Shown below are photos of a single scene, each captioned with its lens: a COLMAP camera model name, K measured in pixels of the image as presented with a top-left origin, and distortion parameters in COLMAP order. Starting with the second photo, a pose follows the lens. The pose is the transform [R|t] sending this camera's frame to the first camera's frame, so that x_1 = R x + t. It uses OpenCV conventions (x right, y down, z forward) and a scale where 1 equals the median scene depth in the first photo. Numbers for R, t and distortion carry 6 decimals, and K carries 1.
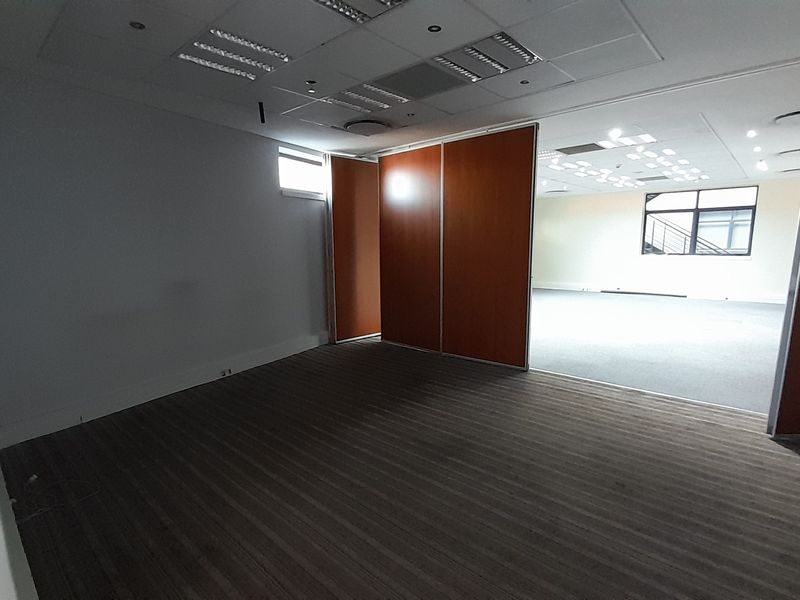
lens RADIAL K [[416.1, 0, 394.9], [0, 416.1, 307.1], [0, 0, 1]] dist [-0.007026, -0.009451]
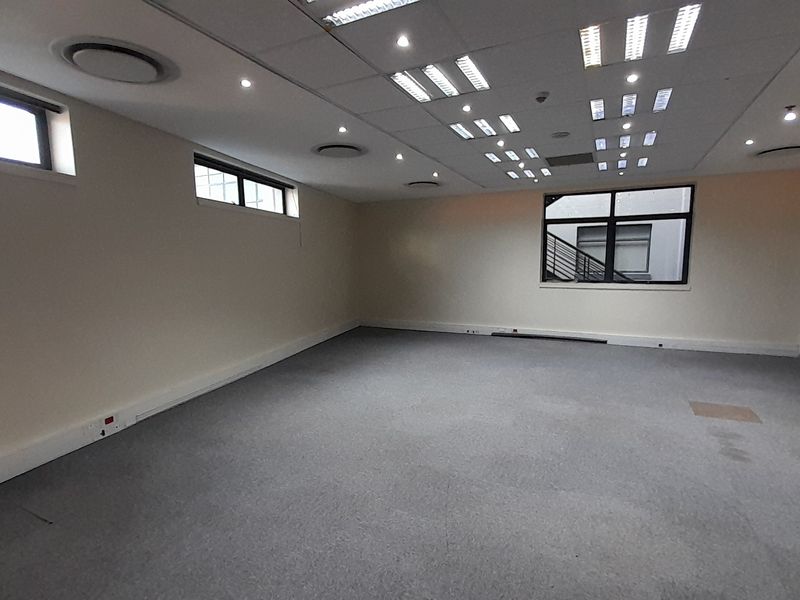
lens RADIAL K [[416.1, 0, 395.8], [0, 416.1, 312.3], [0, 0, 1]] dist [-0.007026, -0.009451]
pose [[0.961016, -0.027845, 0.275086, 0.171220], [0.037719, 0.998818, -0.030667, -0.066495], [-0.273906, 0.039848, 0.960931, 0.414823]]
